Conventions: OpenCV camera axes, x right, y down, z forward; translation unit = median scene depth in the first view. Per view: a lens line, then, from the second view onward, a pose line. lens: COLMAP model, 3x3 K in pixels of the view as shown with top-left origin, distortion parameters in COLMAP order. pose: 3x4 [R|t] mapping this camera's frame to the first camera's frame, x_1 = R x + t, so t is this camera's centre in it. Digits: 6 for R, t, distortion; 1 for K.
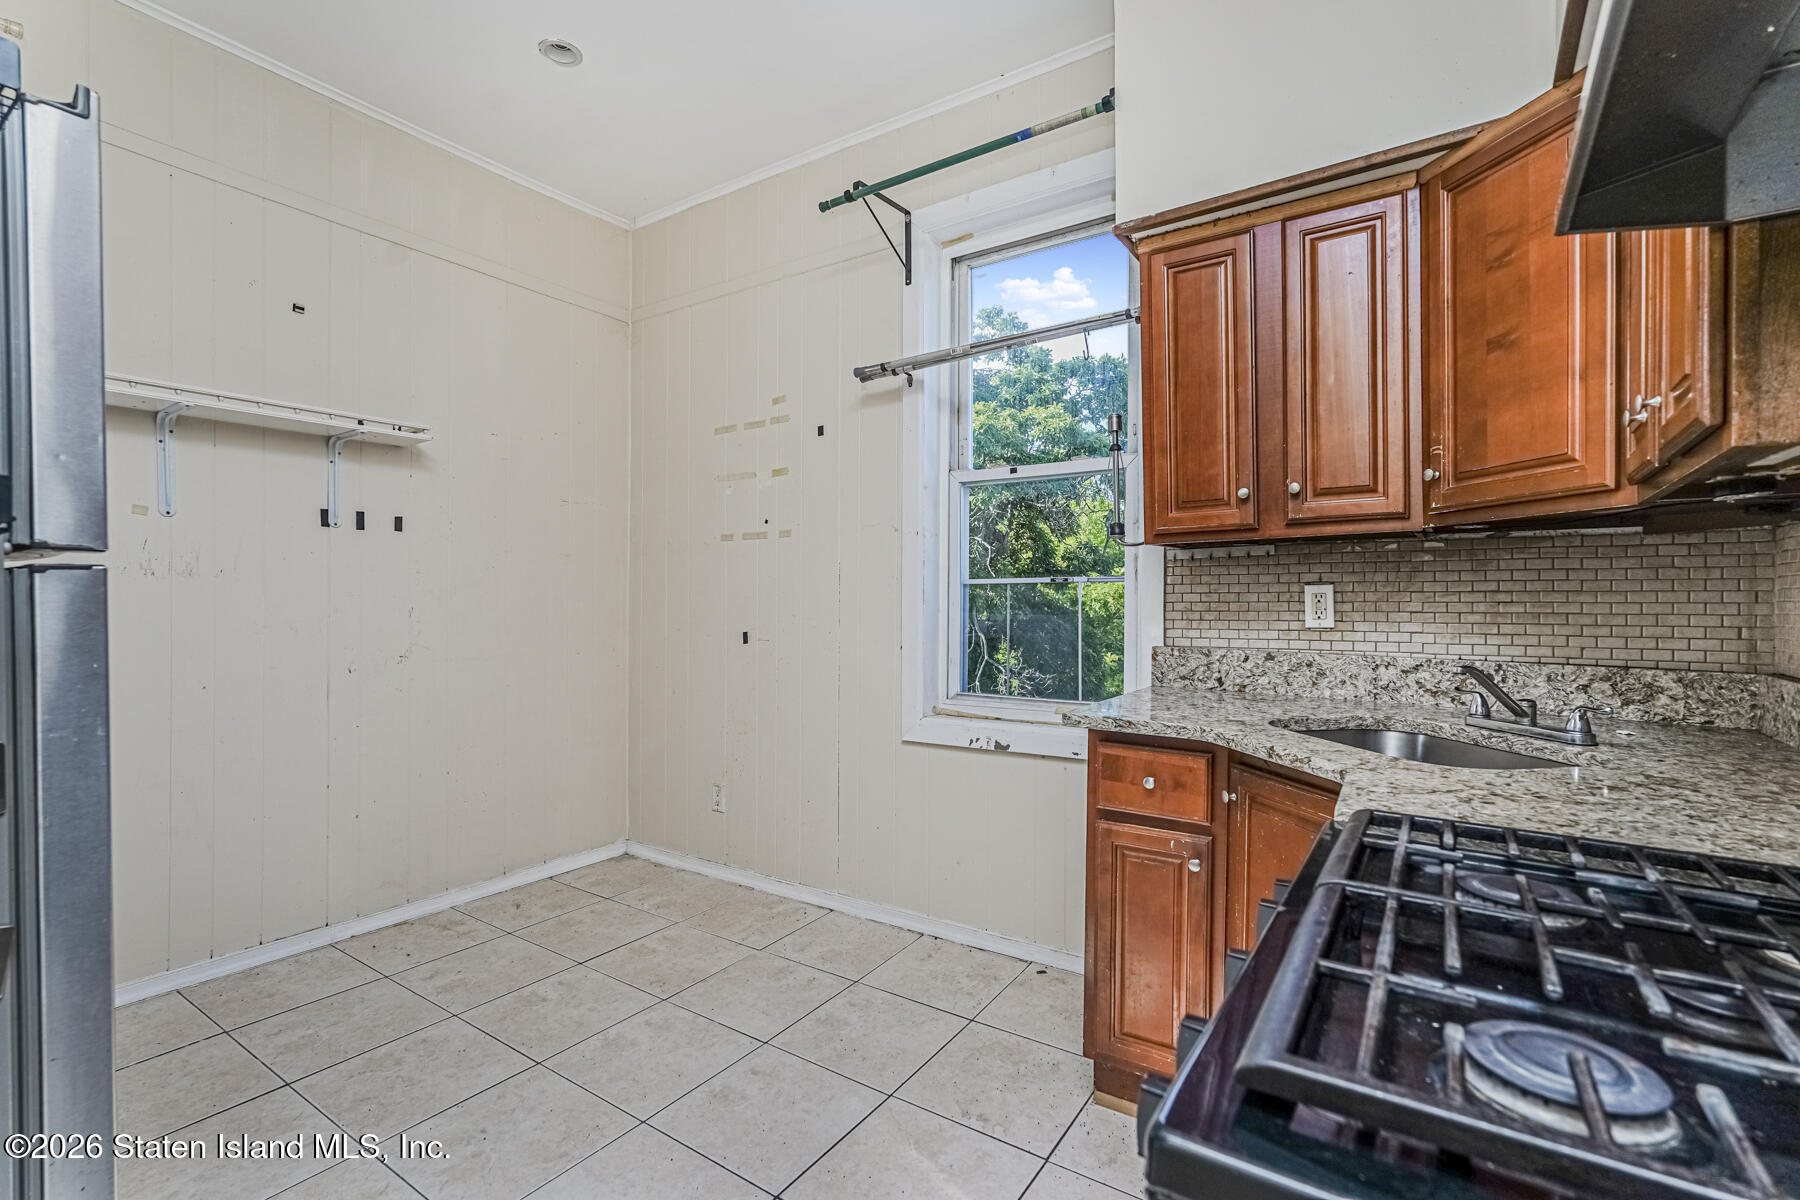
lens RADIAL K [[832.4, 0, 898.2], [0, 832.4, 604.0], [0, 0, 1]] dist [-0.000246, 0.000559]
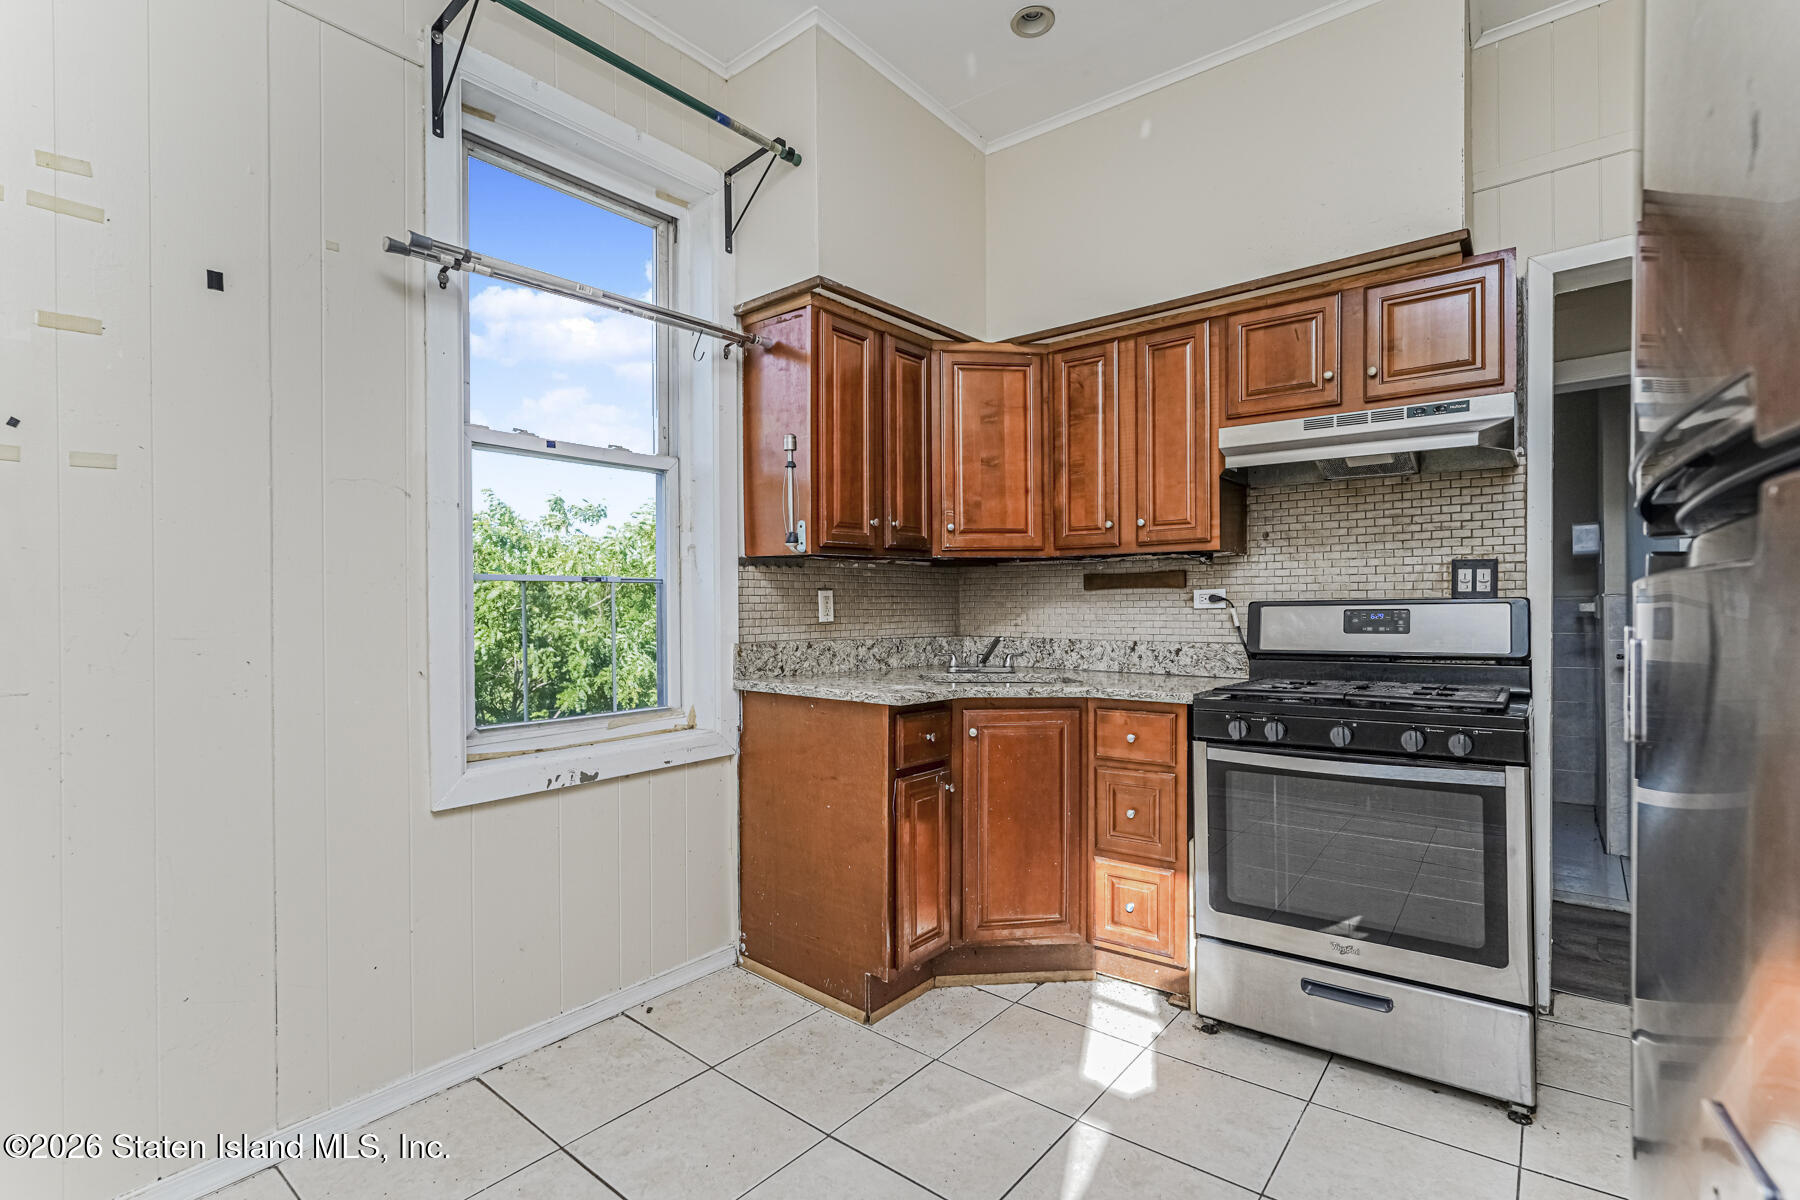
lens RADIAL K [[832.4, 0, 901.9], [0, 832.4, 601.9], [0, 0, 1]] dist [-0.000246, 0.000559]
pose [[0.083432, -0.000411, 0.996513, -0.828321], [0.006860, 0.999976, -0.000162, -0.003153], [-0.996490, 0.006849, 0.083433, 0.748648]]
